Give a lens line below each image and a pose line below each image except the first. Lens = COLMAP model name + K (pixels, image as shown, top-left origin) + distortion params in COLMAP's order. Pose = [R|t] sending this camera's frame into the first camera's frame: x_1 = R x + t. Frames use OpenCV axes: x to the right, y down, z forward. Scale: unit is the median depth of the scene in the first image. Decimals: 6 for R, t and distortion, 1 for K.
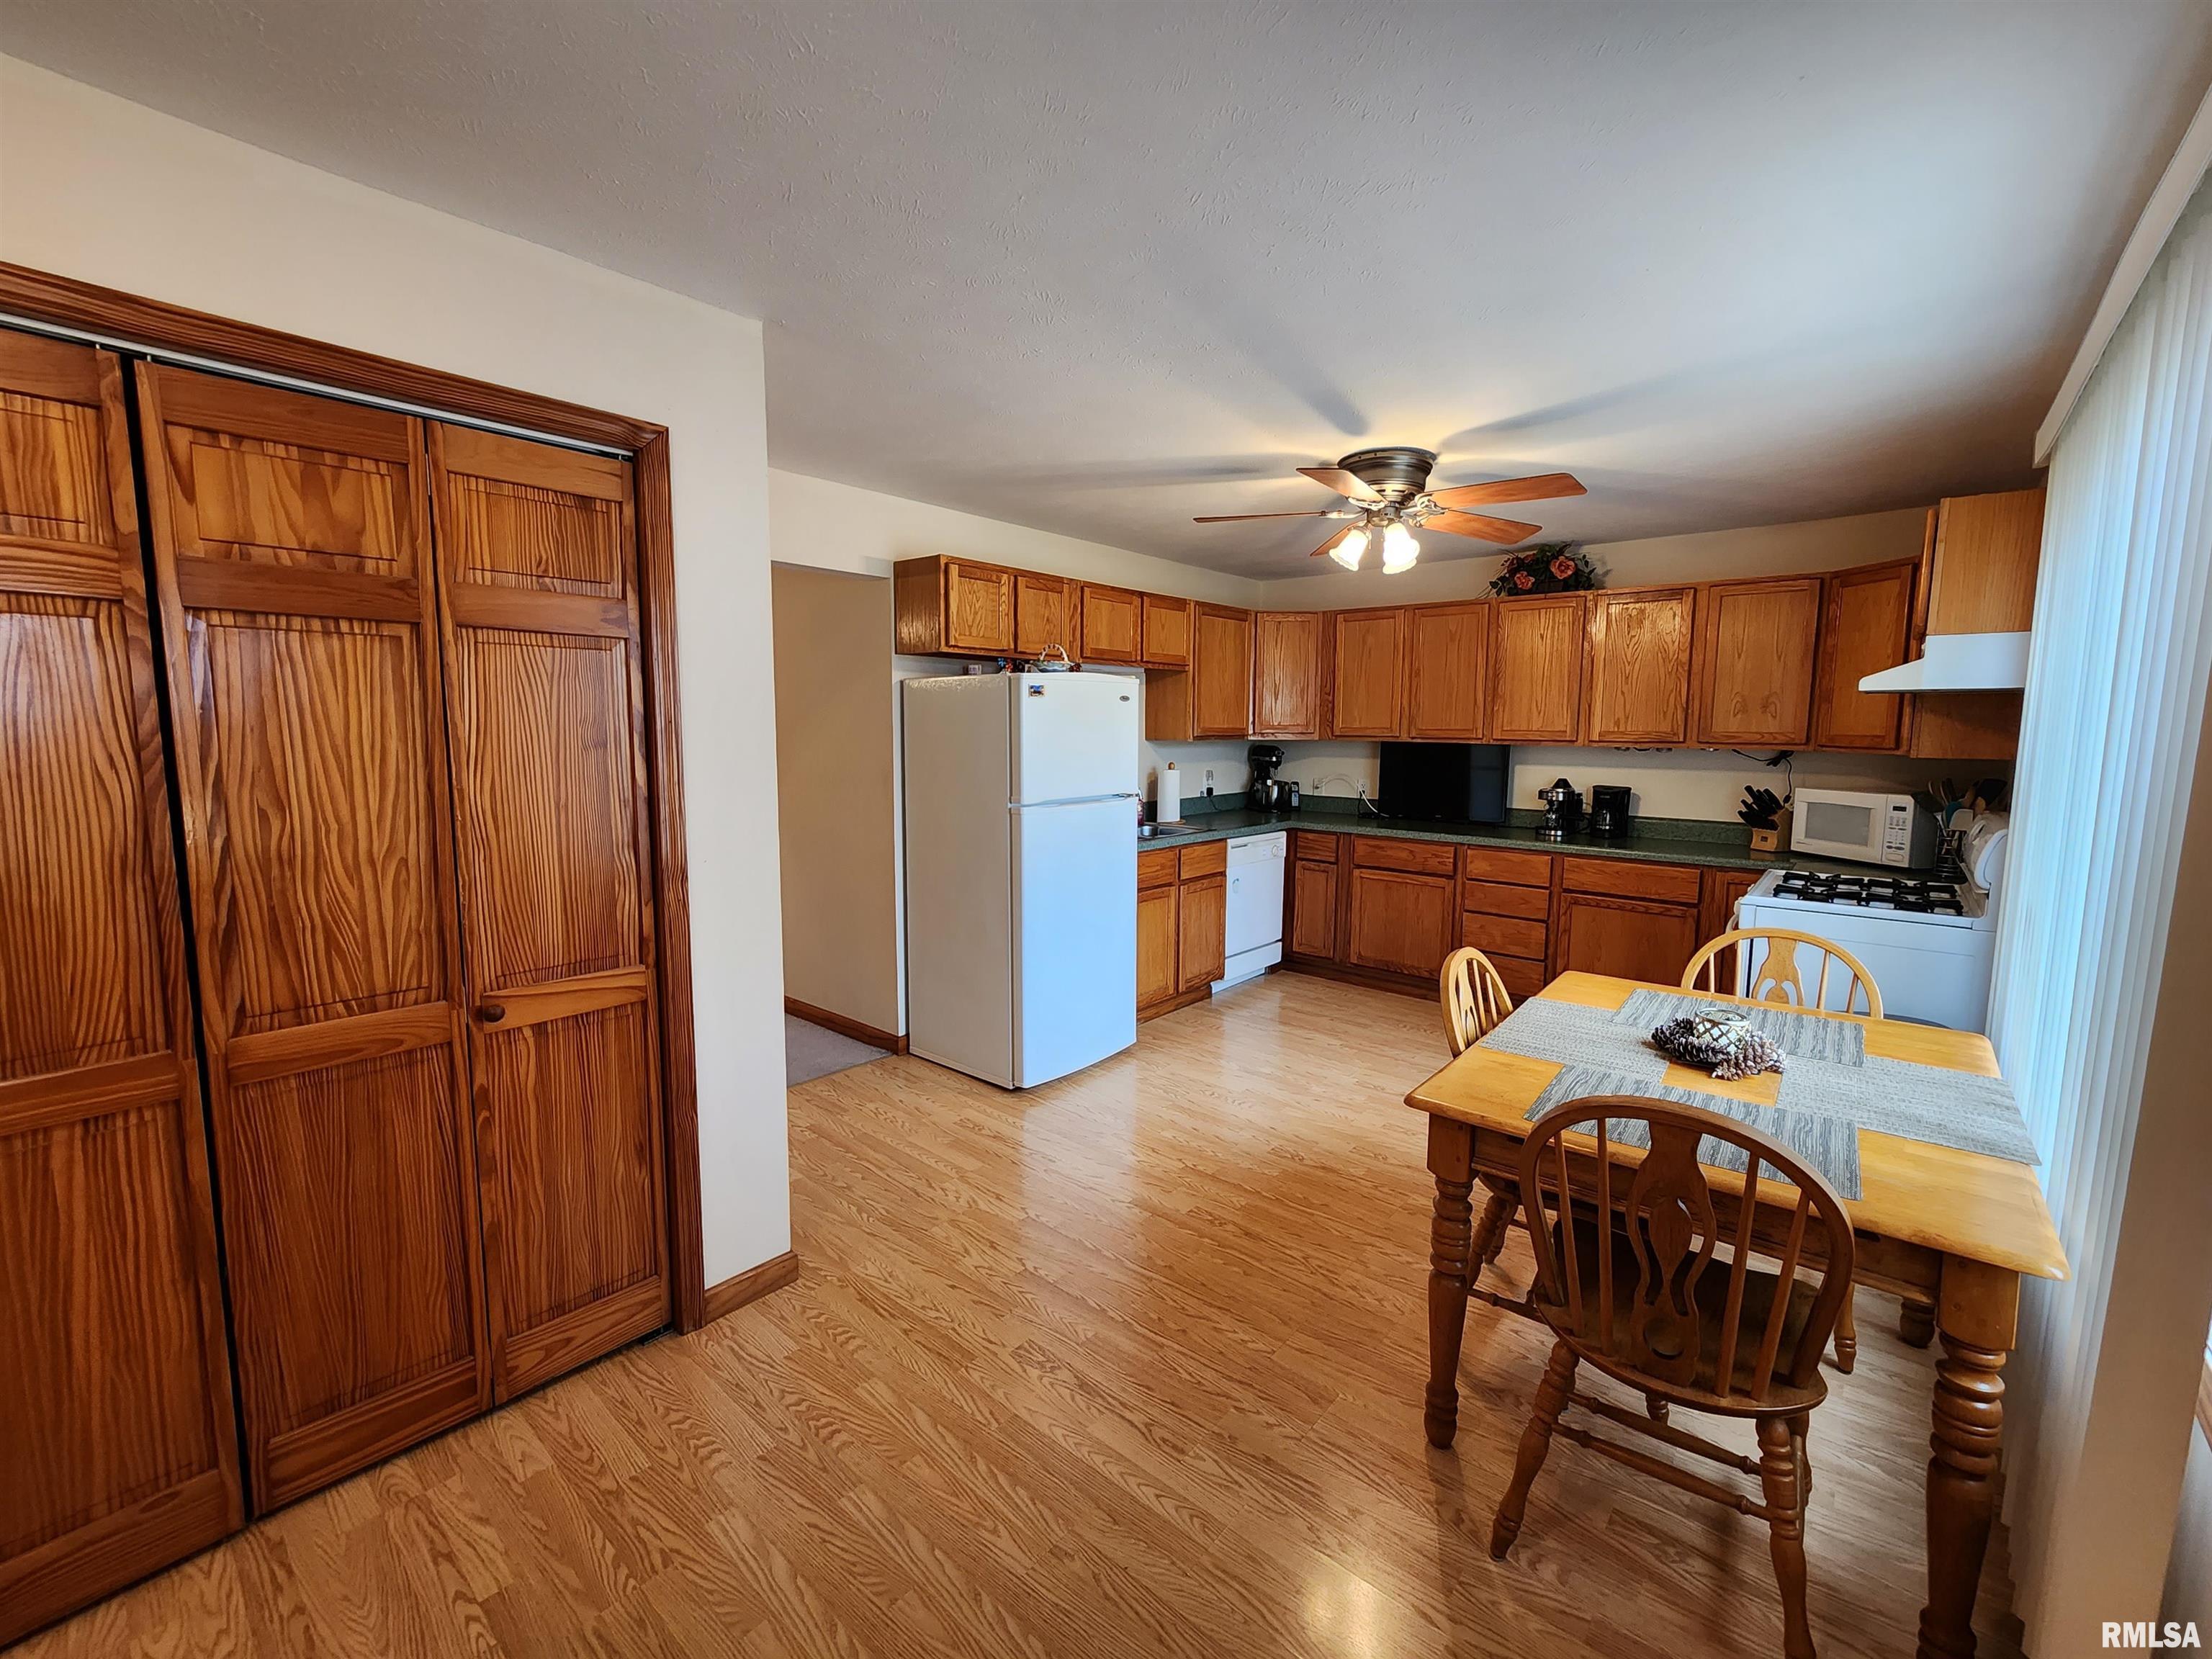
lens RADIAL K [[920.1, 0, 1106.0], [0, 920.1, 829.5], [0, 0, 1]] dist [0.003238, -0.000284]
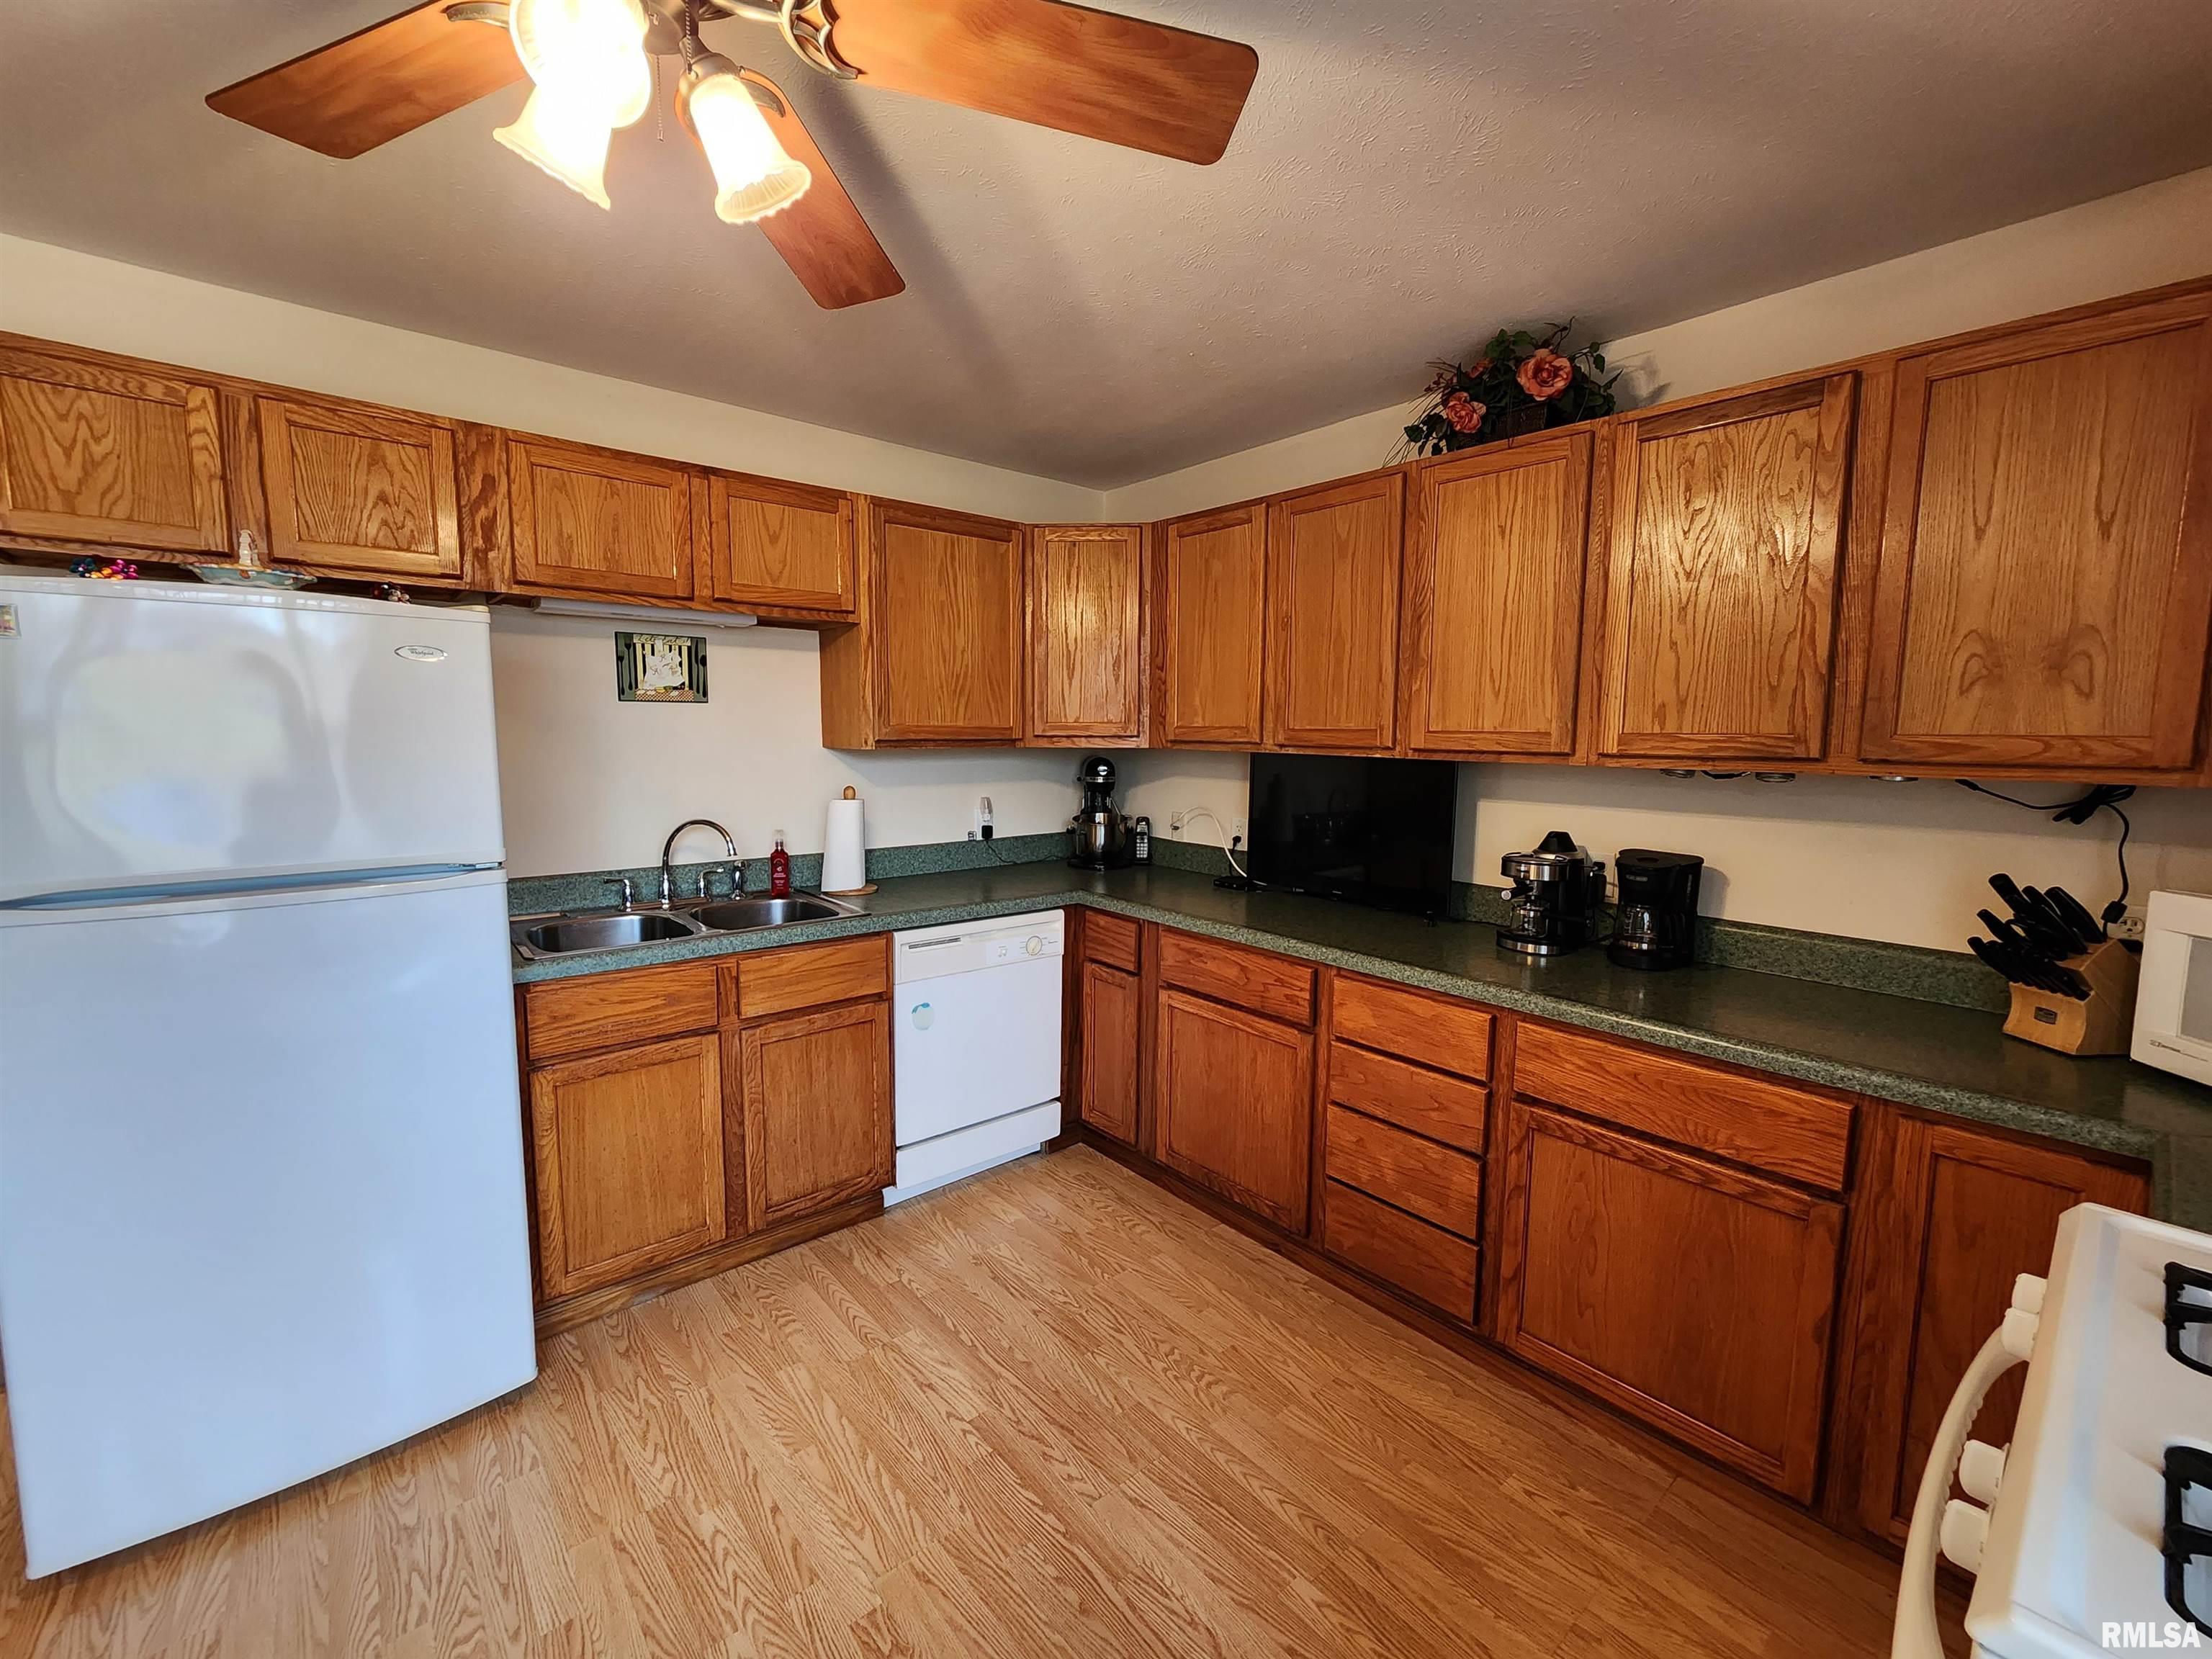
lens RADIAL K [[920.1, 0, 1106.0], [0, 920.1, 829.5], [0, 0, 1]] dist [0.003238, -0.000284]
pose [[0.988168, 0.020058, -0.152061, 0.338418], [-0.021177, 0.999759, -0.005745, -0.049391], [0.151909, 0.008897, 0.988354, 0.492709]]
